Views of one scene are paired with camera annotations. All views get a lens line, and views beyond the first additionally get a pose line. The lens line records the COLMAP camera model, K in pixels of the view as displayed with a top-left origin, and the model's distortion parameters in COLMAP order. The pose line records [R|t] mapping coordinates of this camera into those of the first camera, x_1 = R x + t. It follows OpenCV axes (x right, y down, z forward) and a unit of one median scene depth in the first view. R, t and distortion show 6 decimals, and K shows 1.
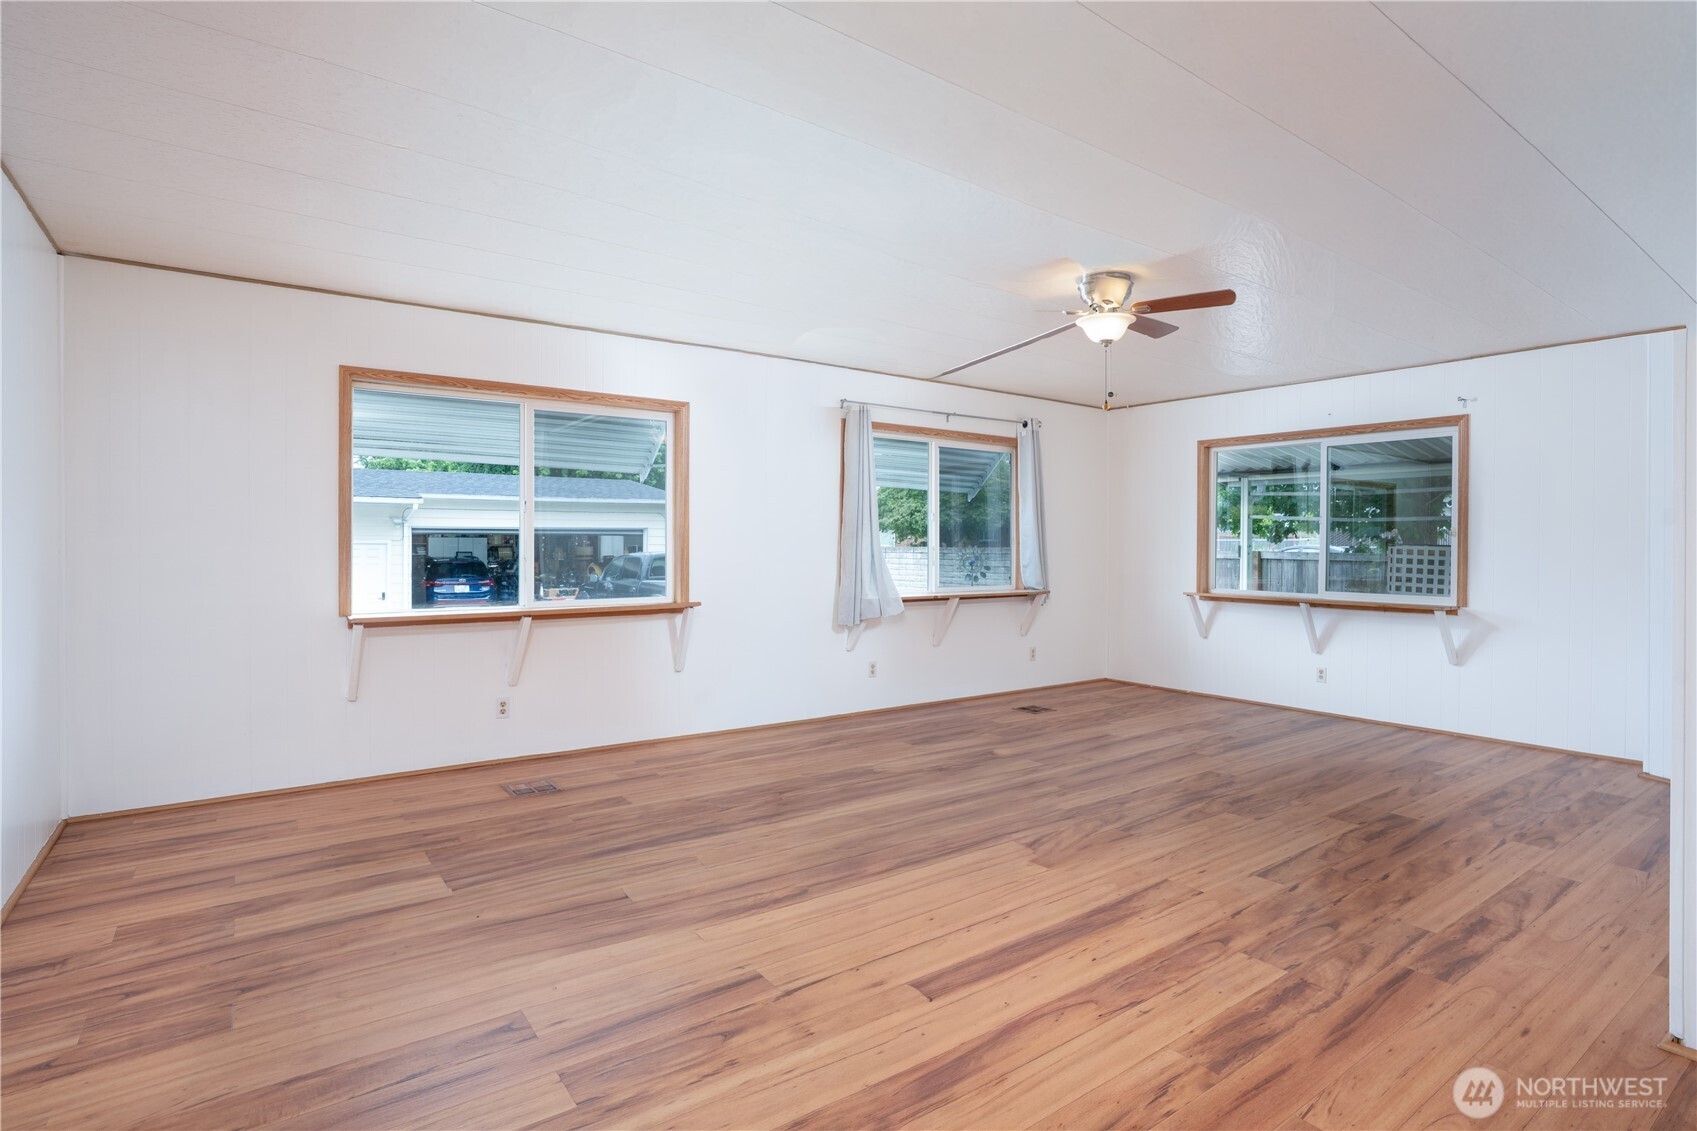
lens RADIAL K [[851.4, 0, 838.8], [0, 851.4, 555.0], [0, 0, 1]] dist [-0.055130, 0.027252]
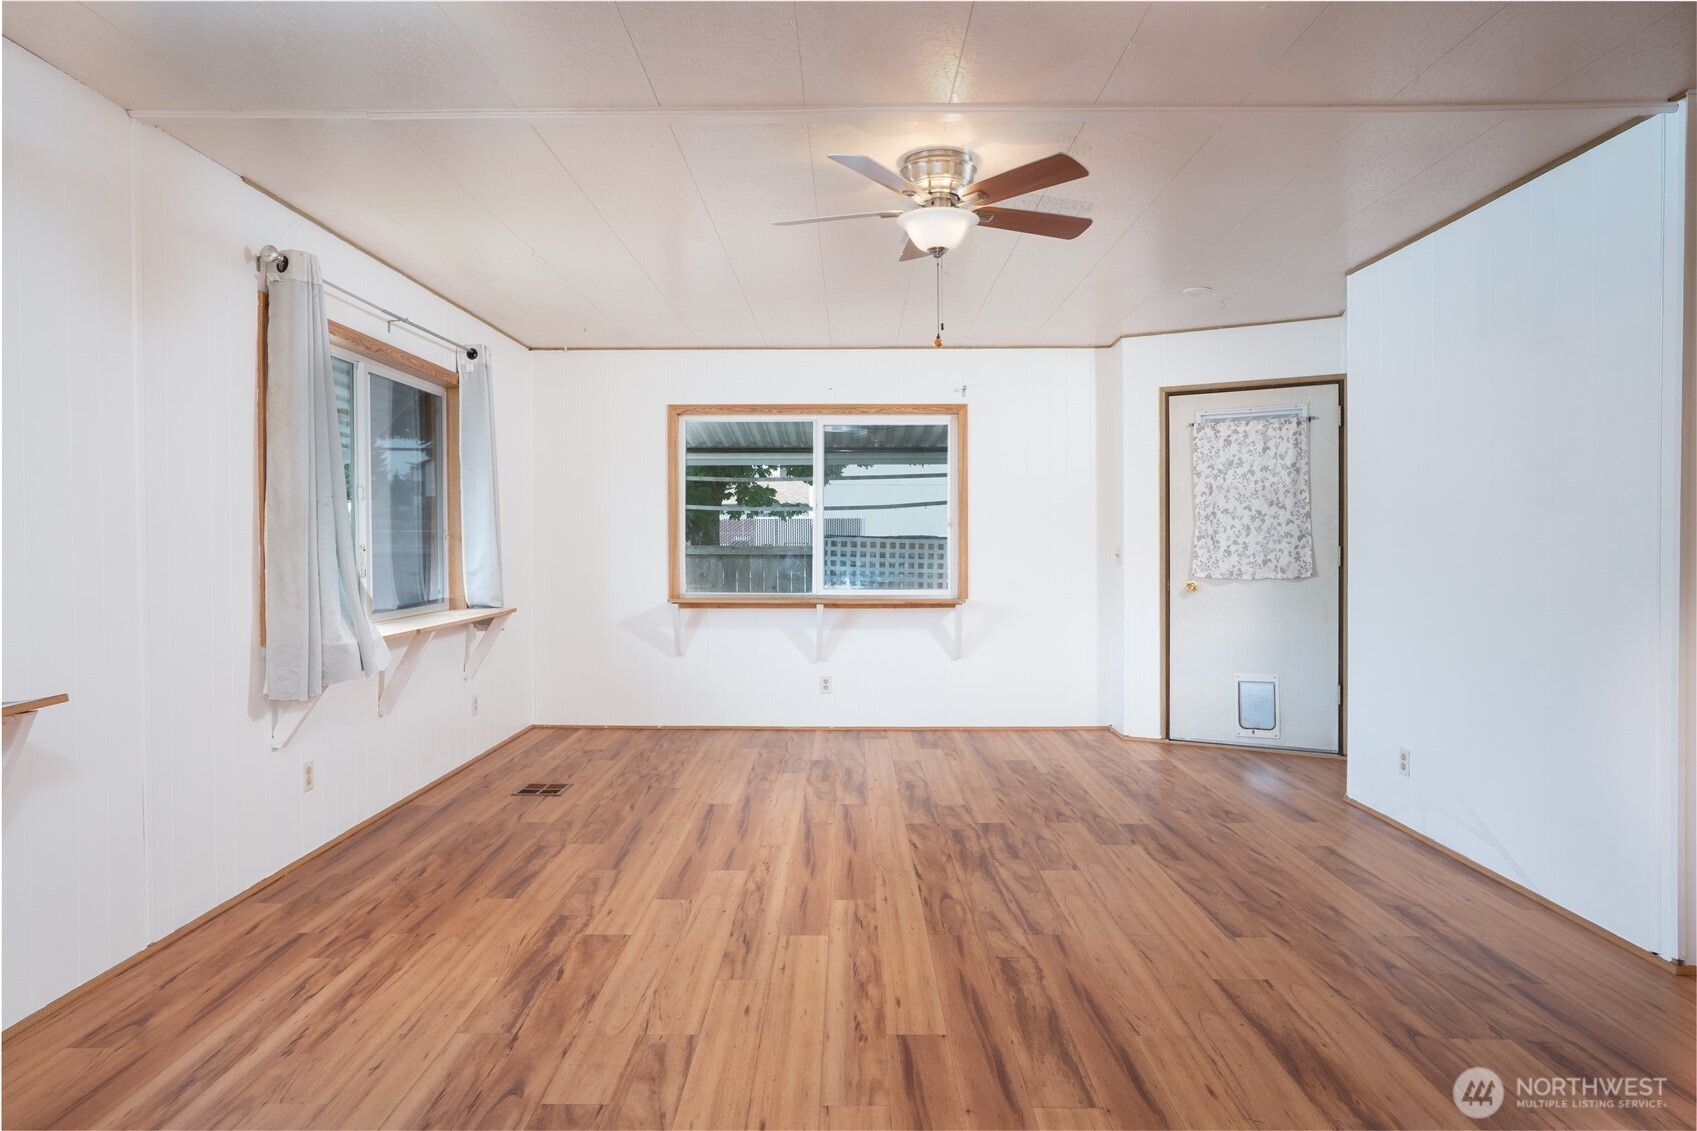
lens RADIAL K [[999.2, 0, 838.6], [0, 999.2, 553.0], [0, 0, 1]] dist [-0.042230, 0.036284]
pose [[0.590323, -0.017514, 0.806977, -0.513463], [0.013837, 0.999837, 0.011577, -0.014039], [-0.807049, 0.004332, 0.590469, 0.728676]]
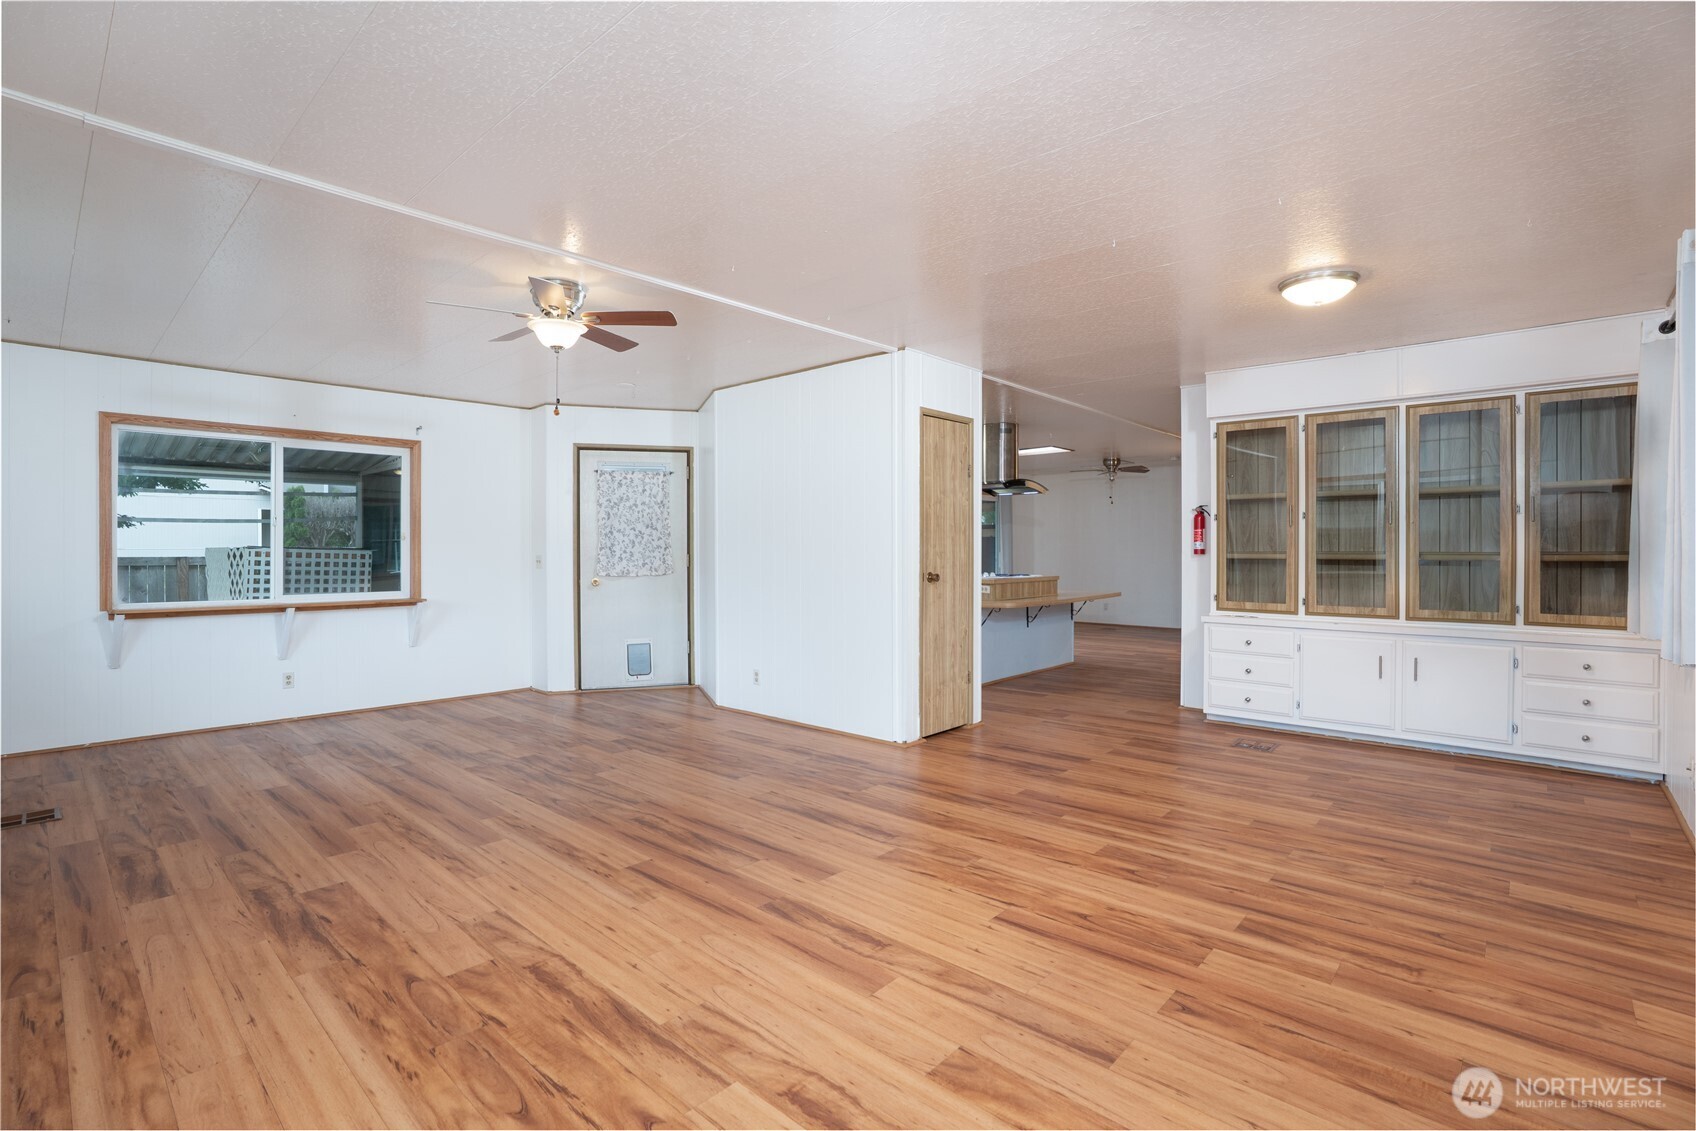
lens RADIAL K [[786.4, 0, 836.2], [0, 786.4, 550.3], [0, 0, 1]] dist [-0.067403, 0.027024]
pose [[-0.201251, -0.005784, 0.979523, -0.839791], [0.011034, 0.999906, 0.008171, -0.017473], [-0.979478, 0.012452, -0.201168, 1.087461]]
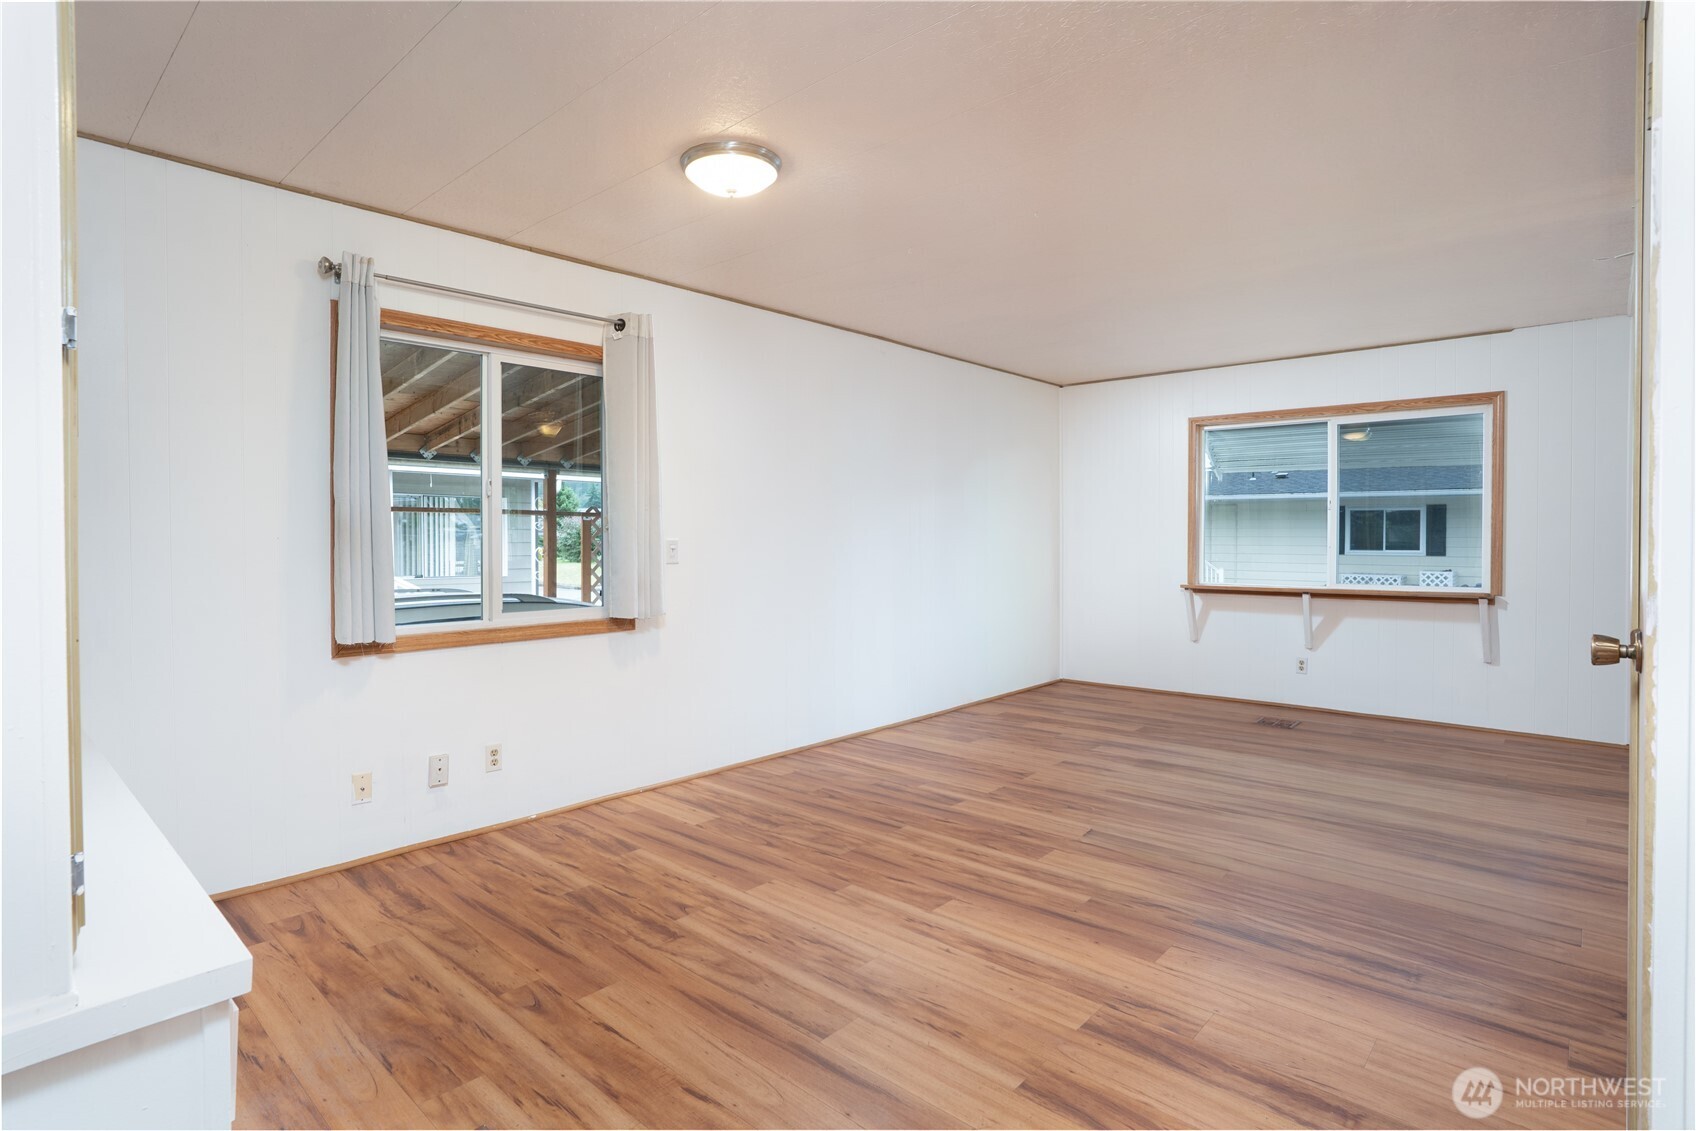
lens RADIAL K [[850.9, 0, 838.3], [0, 850.9, 555.0], [0, 0, 1]] dist [-0.055130, 0.027252]
pose [[0.204449, 0.018892, -0.978695, 1.027228], [-0.009867, 0.999803, 0.017238, 0.000643], [0.978828, 0.006132, 0.204595, 0.088898]]
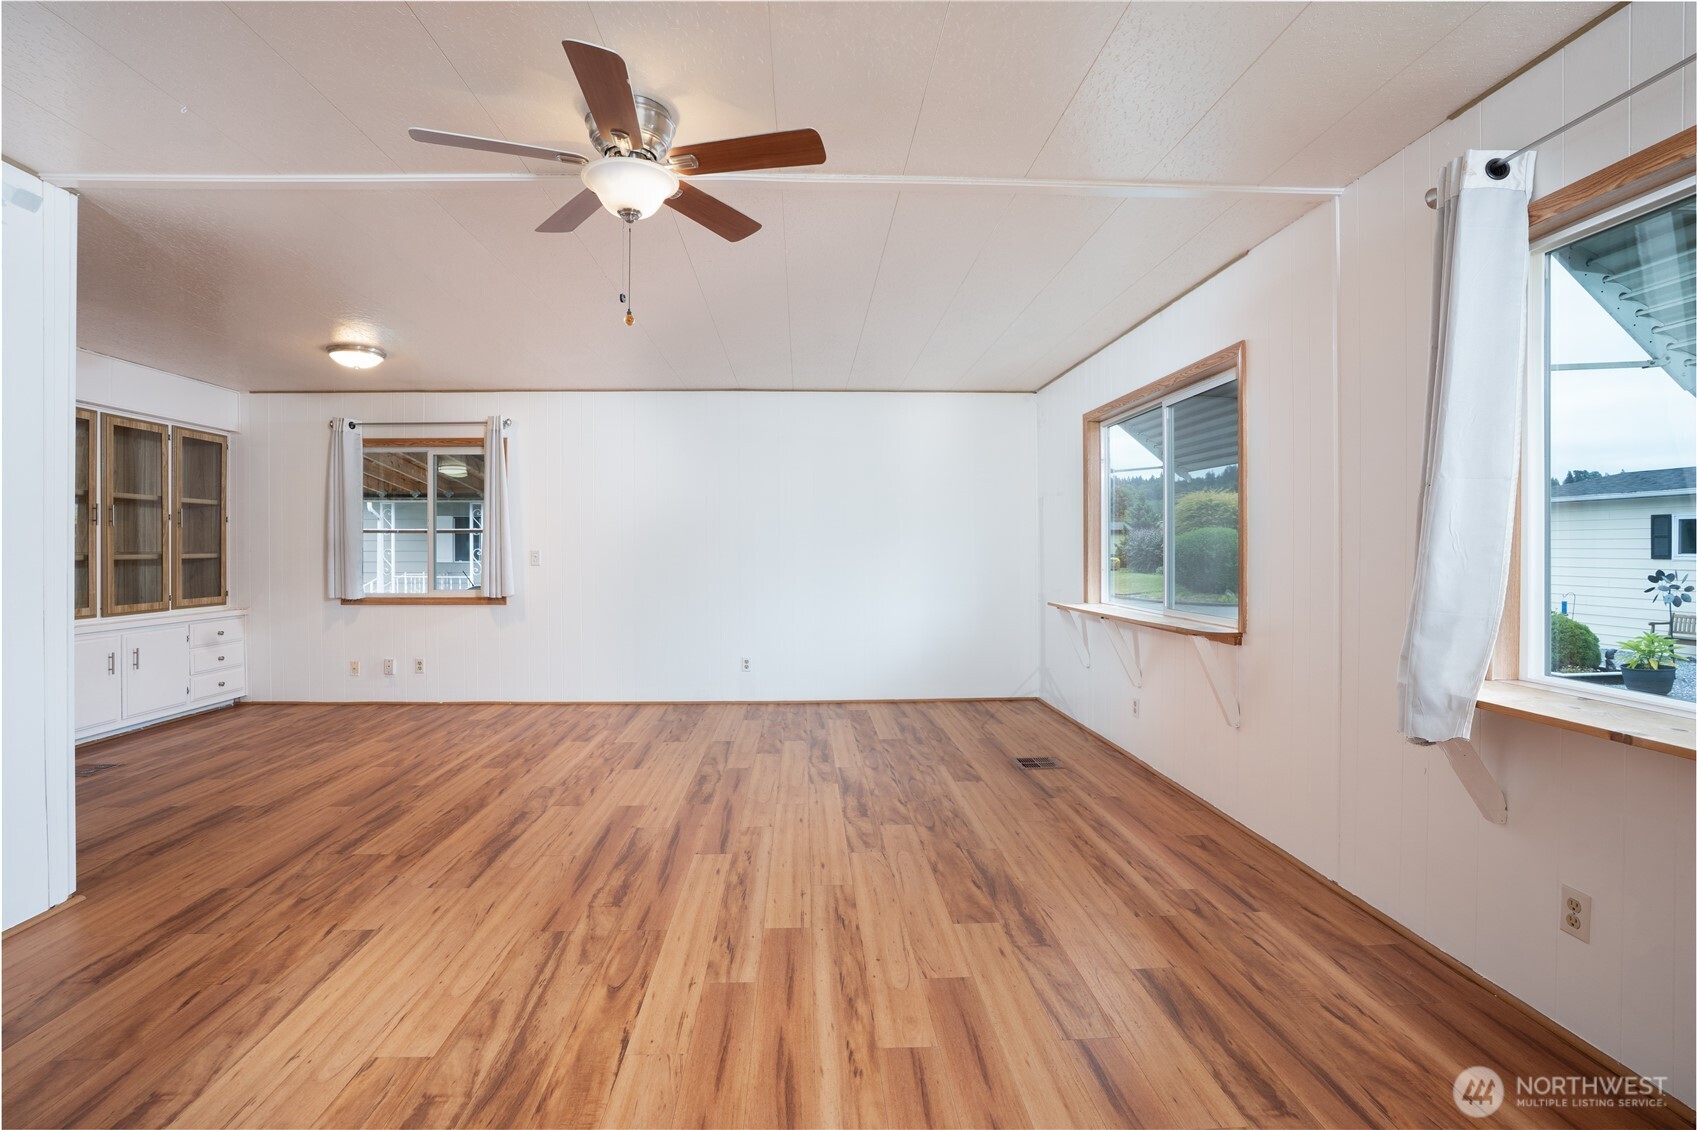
lens RADIAL K [[786.8, 0, 836.7], [0, 786.8, 549.8], [0, 0, 1]] dist [-0.067403, 0.027024]
pose [[-0.546881, 0.000468, -0.837210, 0.888212], [-0.009296, 0.999935, 0.006631, -0.018614], [0.837159, 0.011409, -0.546841, 1.808967]]
